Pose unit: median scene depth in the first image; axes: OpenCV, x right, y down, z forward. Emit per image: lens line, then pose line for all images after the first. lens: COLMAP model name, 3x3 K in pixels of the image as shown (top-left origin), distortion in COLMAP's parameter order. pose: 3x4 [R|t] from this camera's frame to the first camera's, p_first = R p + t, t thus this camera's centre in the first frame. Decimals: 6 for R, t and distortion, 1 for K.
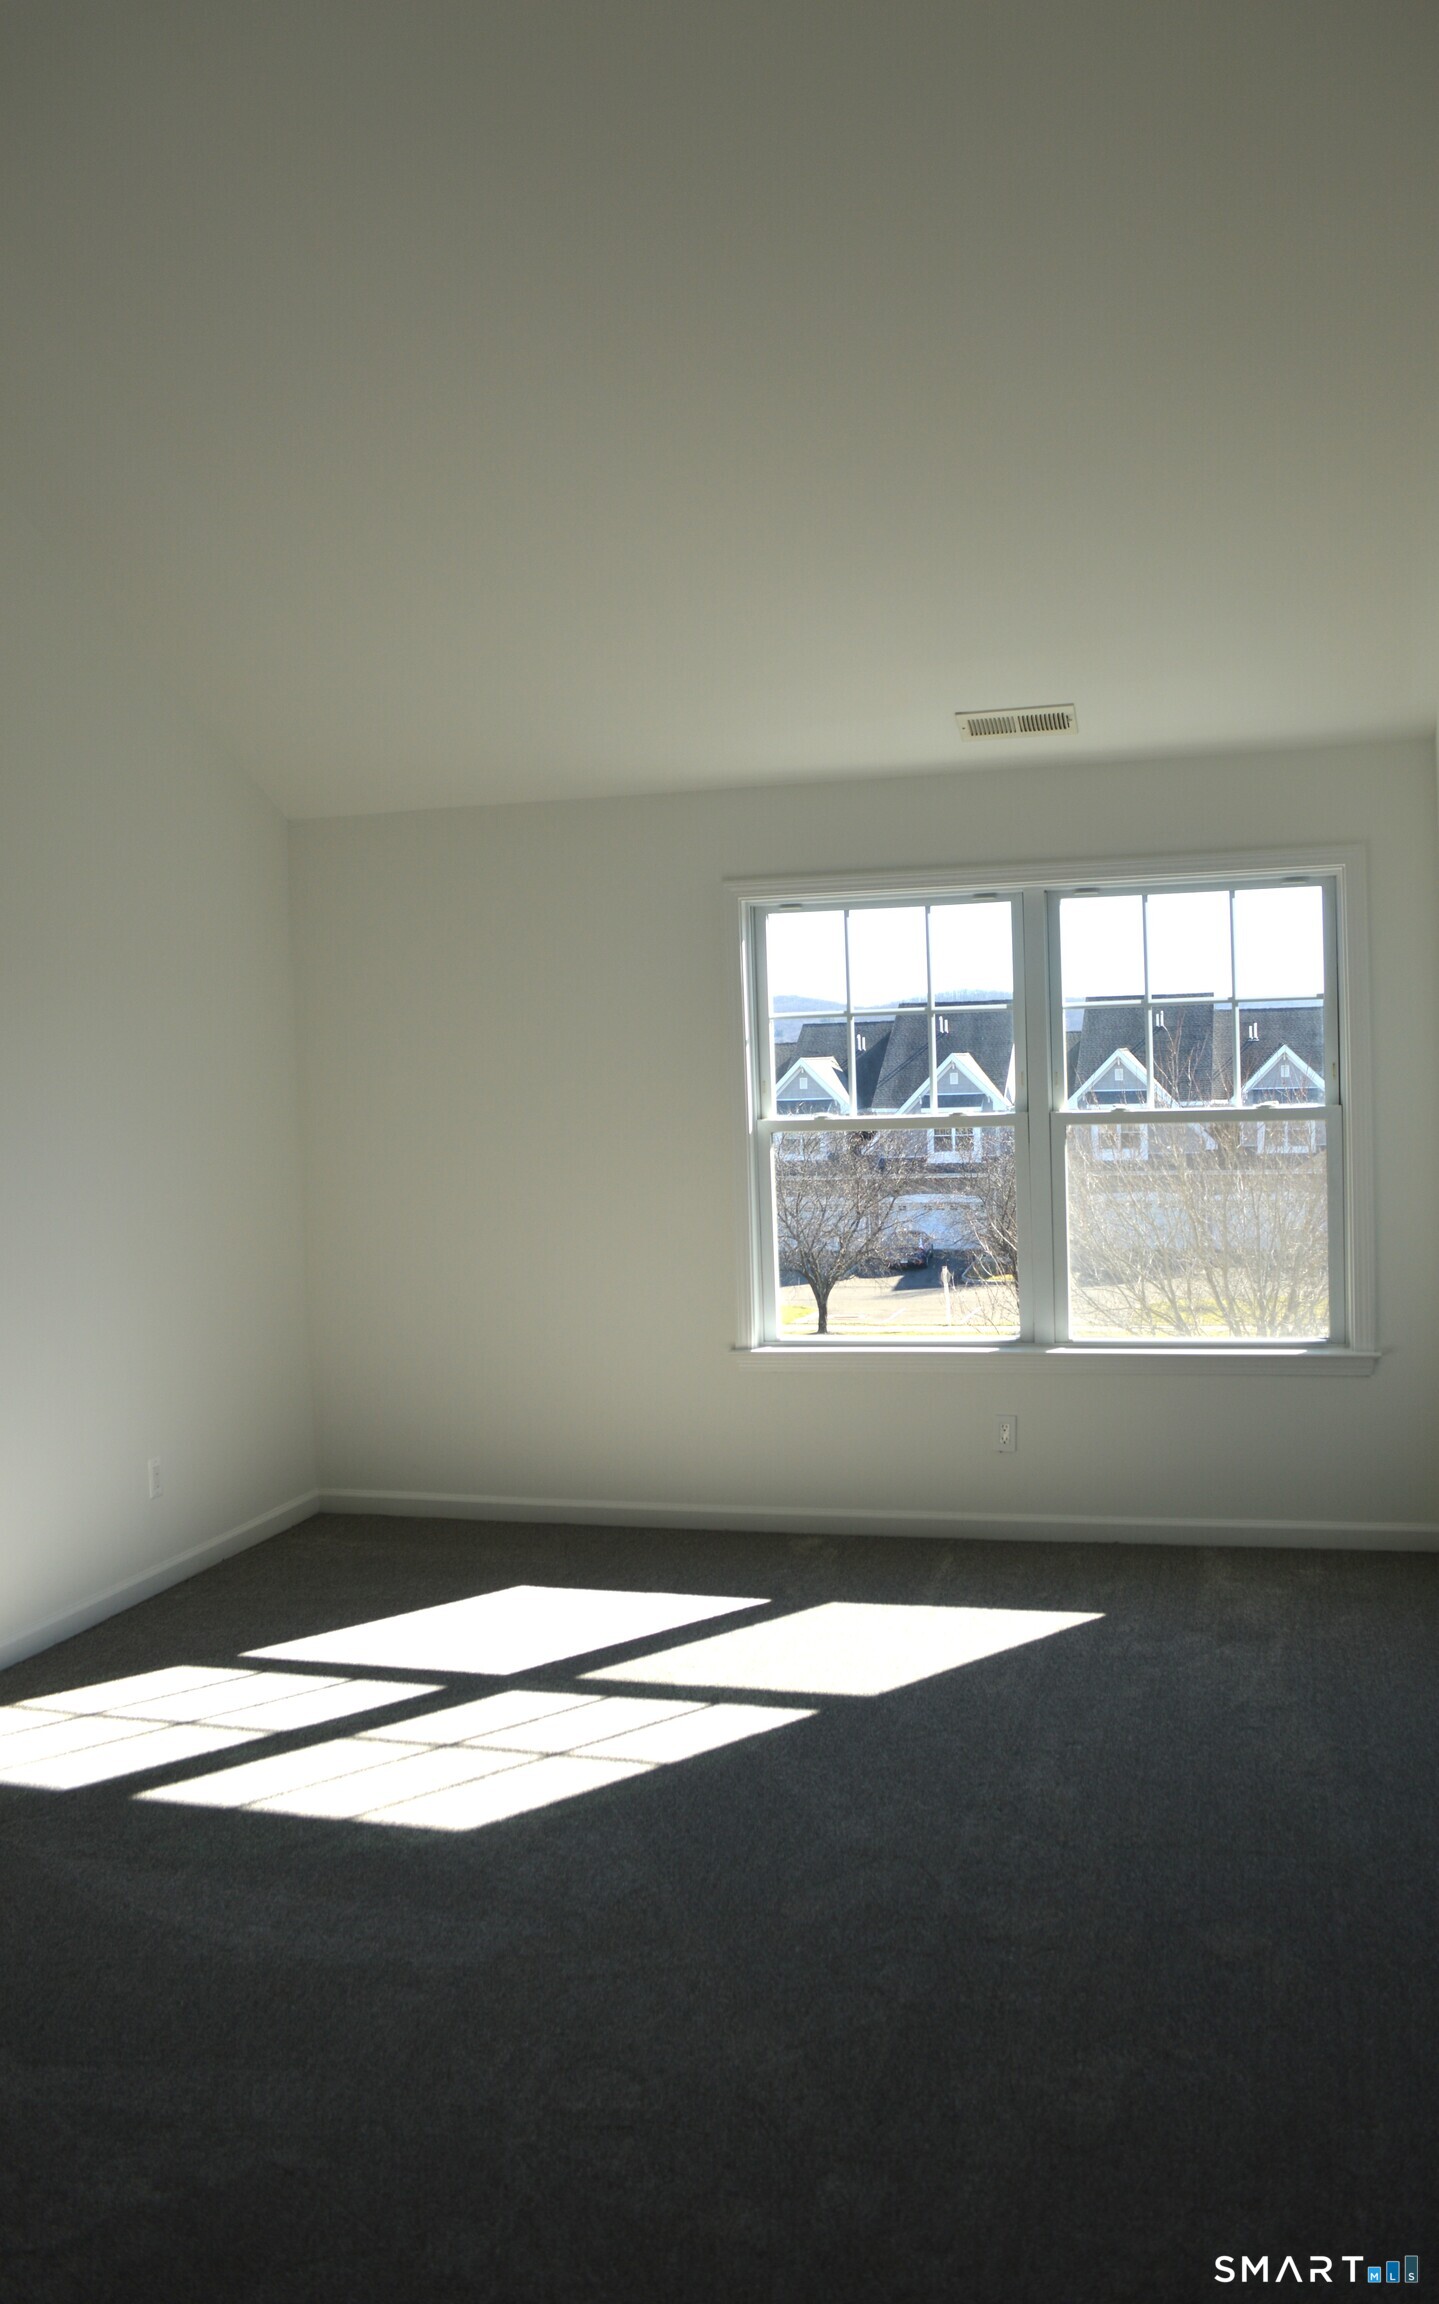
lens RADIAL K [[1813.9, 0, 752.8], [0, 1813.9, 1134.8], [0, 0, 1]] dist [-0.072789, -0.002345]
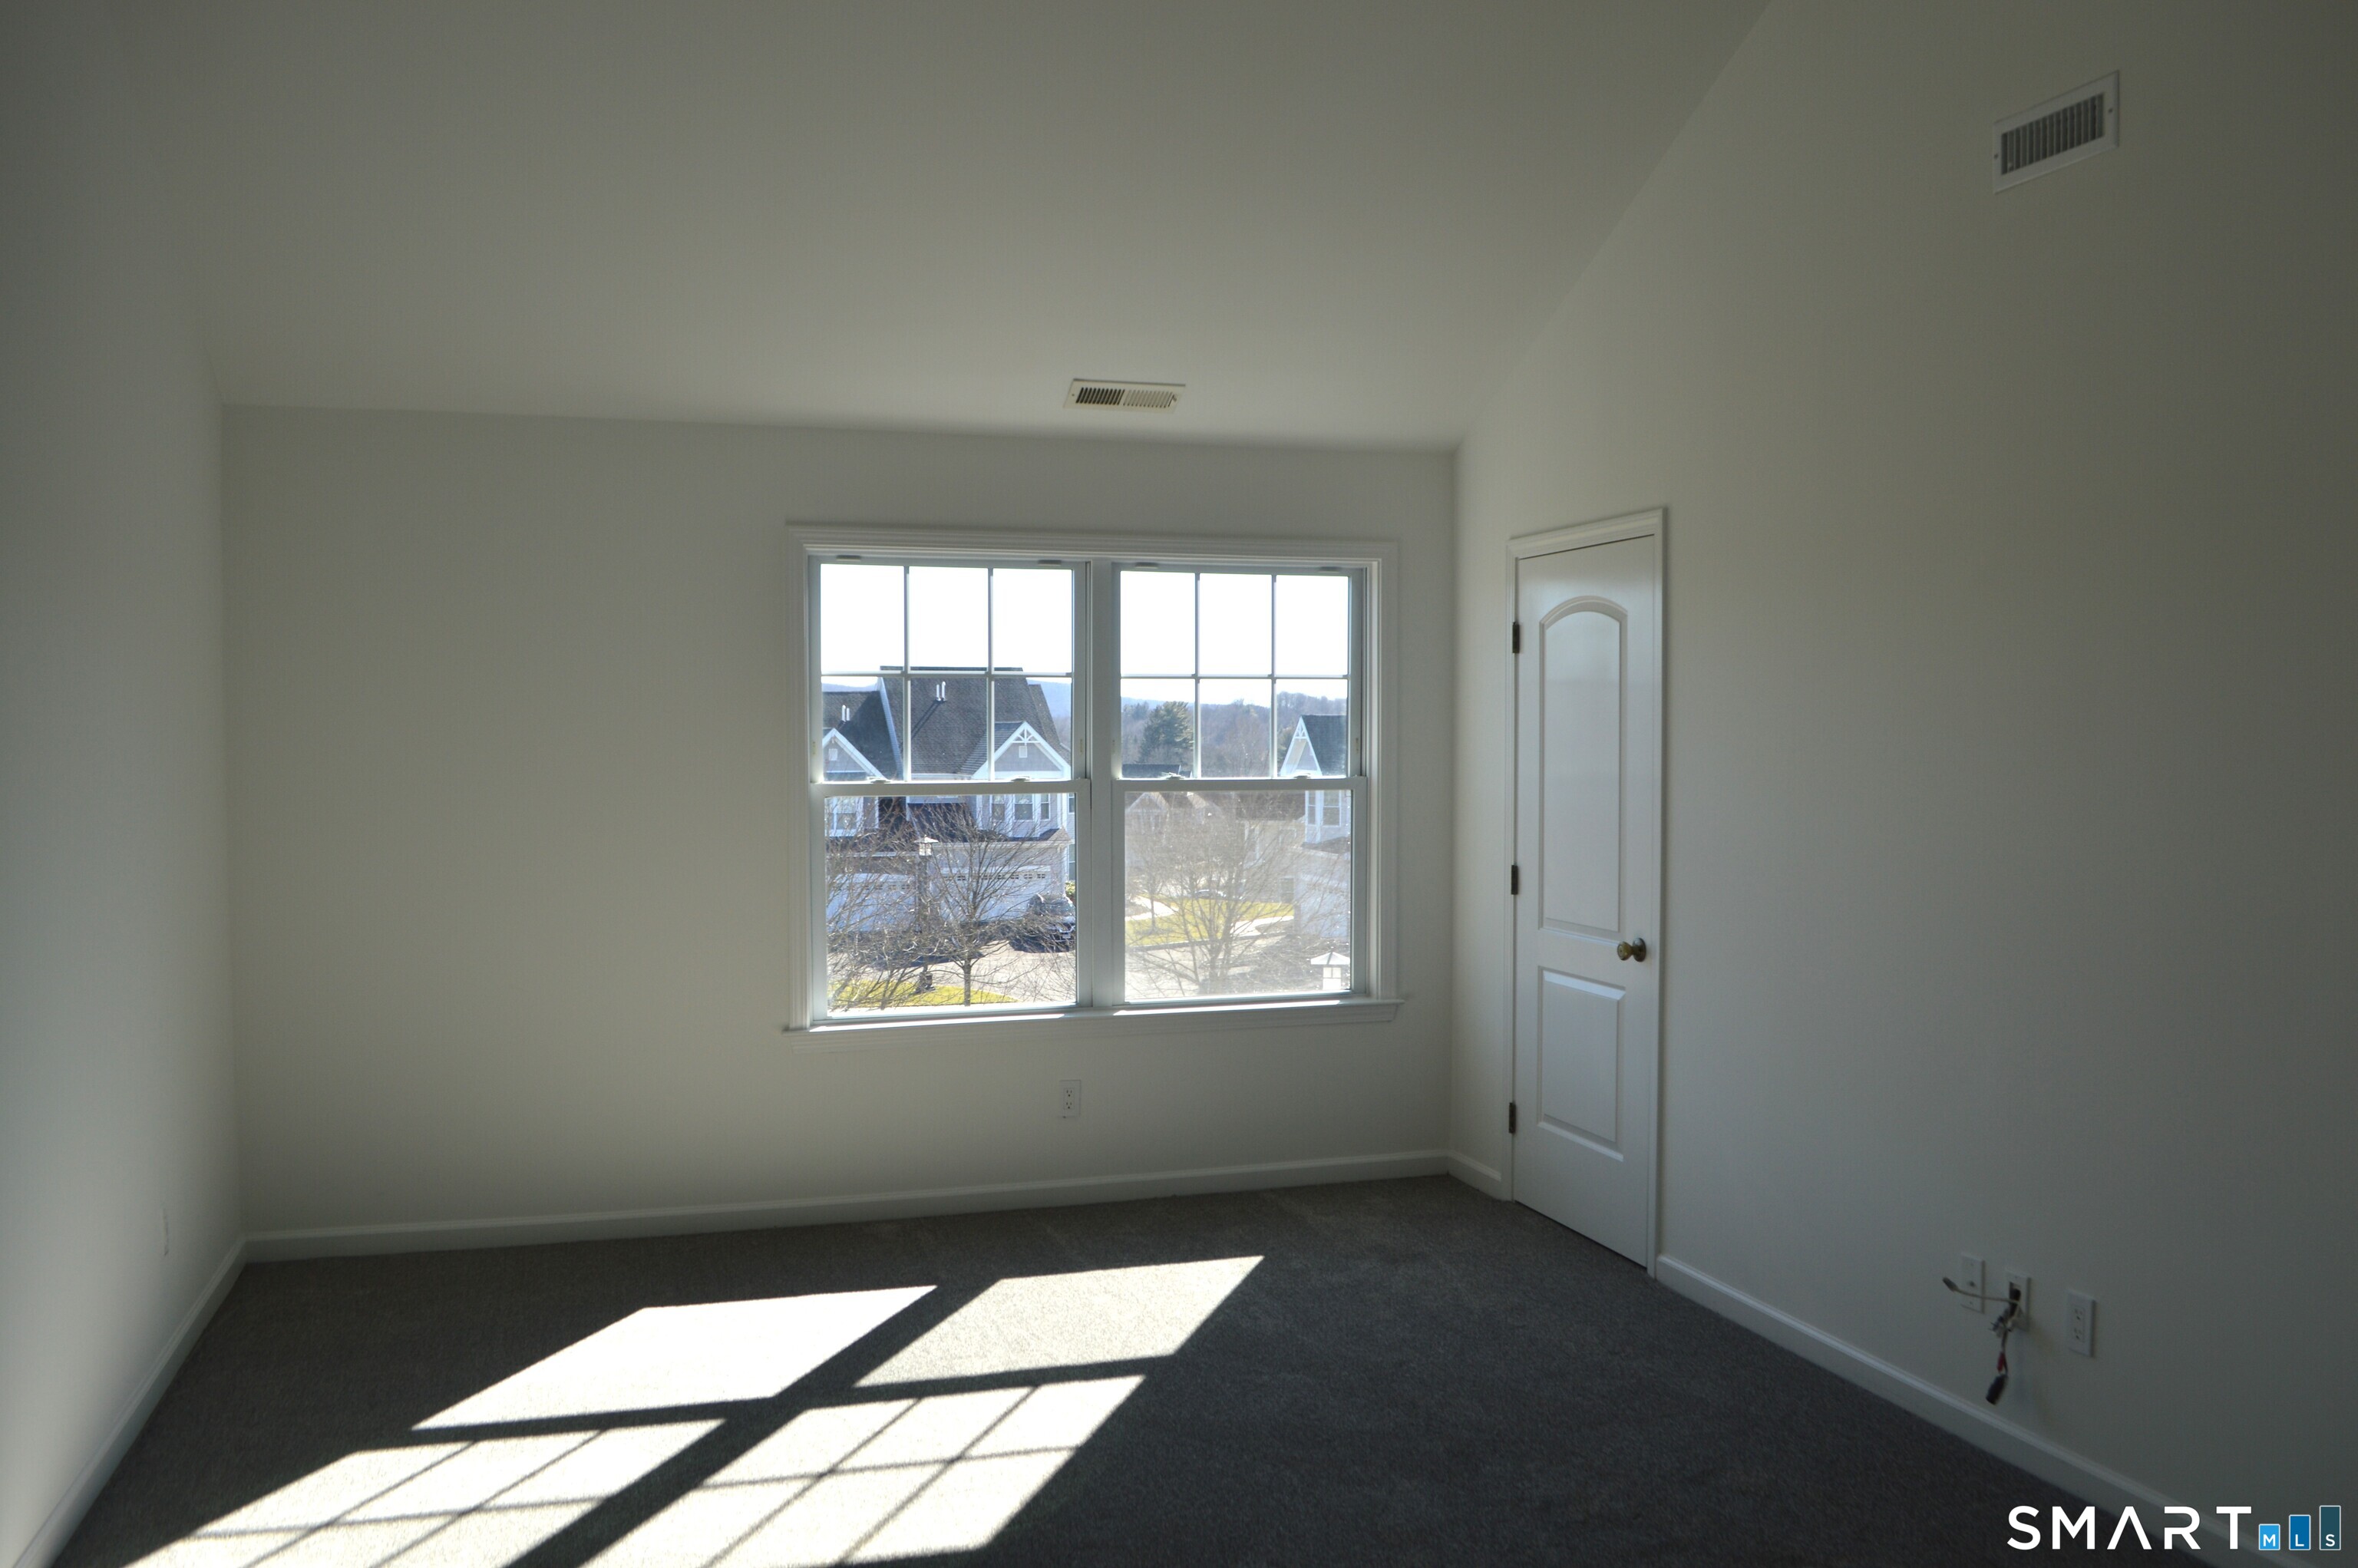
lens RADIAL K [[1860.8, 0, 1184.8], [0, 1860.8, 804.5], [0, 0, 1]] dist [-0.071827, 0.007499]
pose [[0.844105, 0.008322, 0.536114, -0.374917], [-0.003437, 0.999943, -0.010109, 0.012532], [-0.536168, 0.006690, 0.844085, 0.097861]]
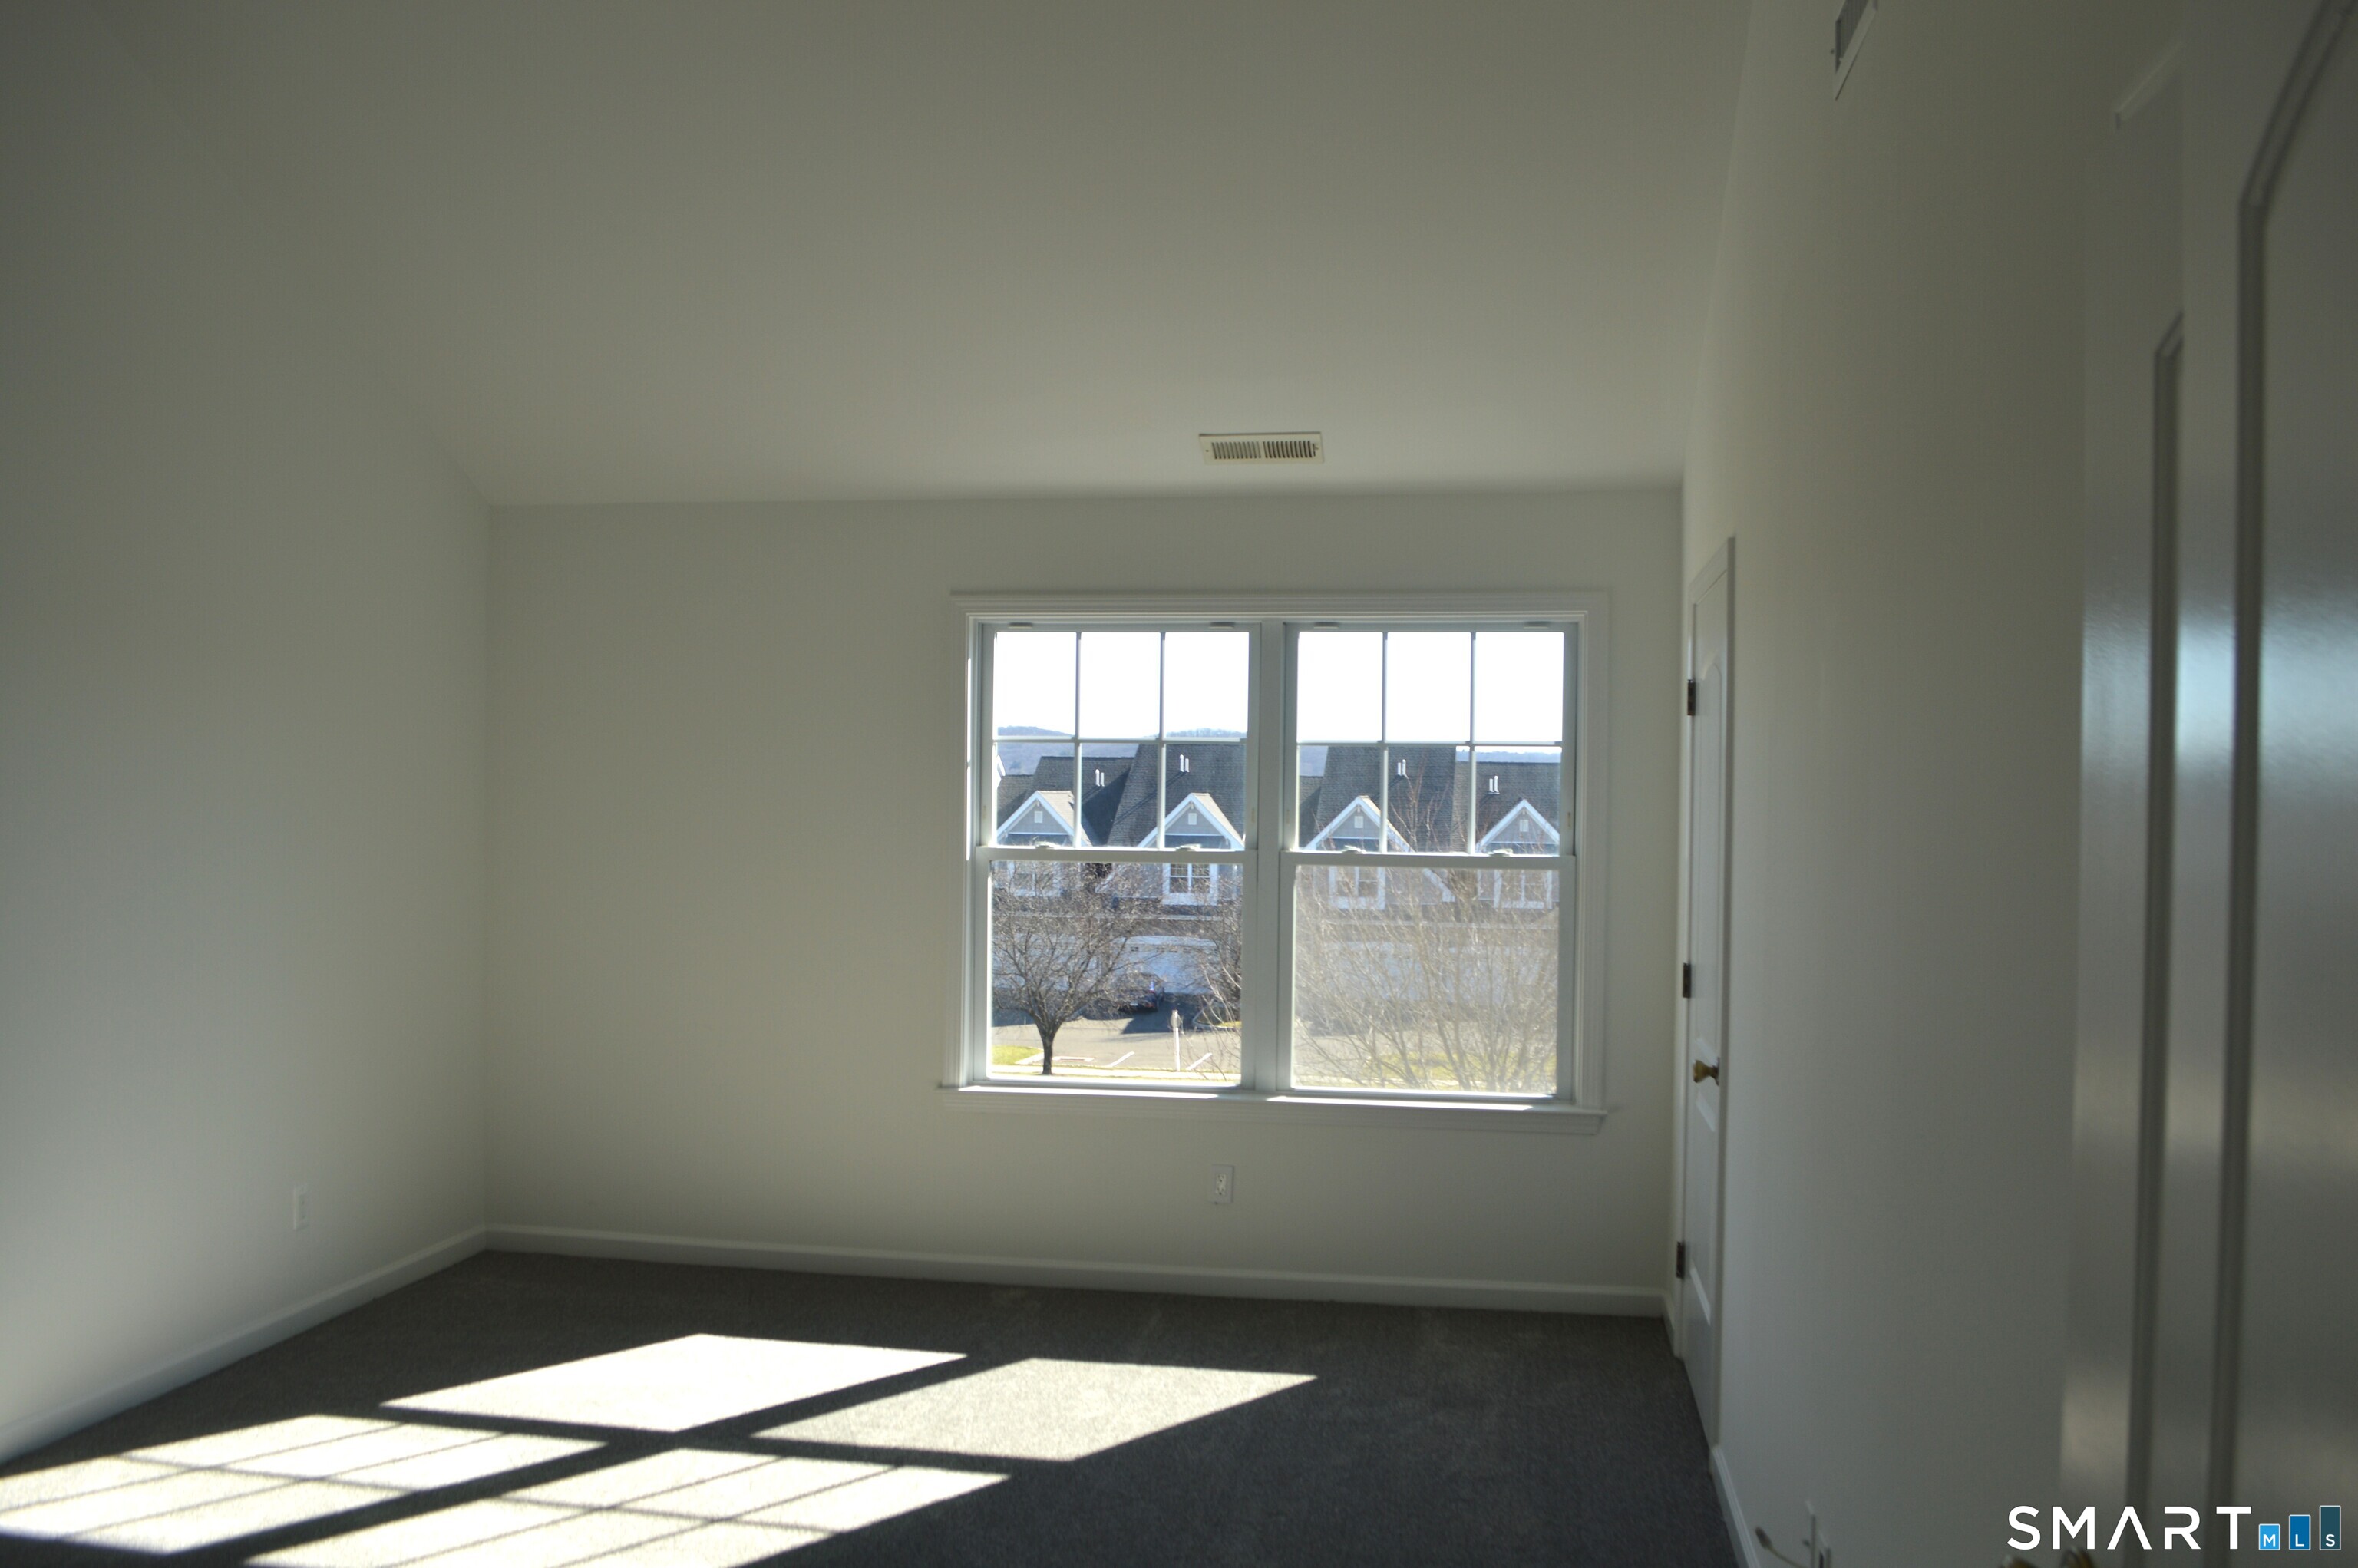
lens RADIAL K [[1860.8, 0, 1182.3], [0, 1860.8, 795.6], [0, 0, 1]] dist [-0.071827, 0.007499]
pose [[0.993516, 0.044853, 0.104475, 0.007590], [-0.040538, 0.998250, -0.043062, 0.003098], [-0.106224, 0.038548, 0.993595, 0.018457]]
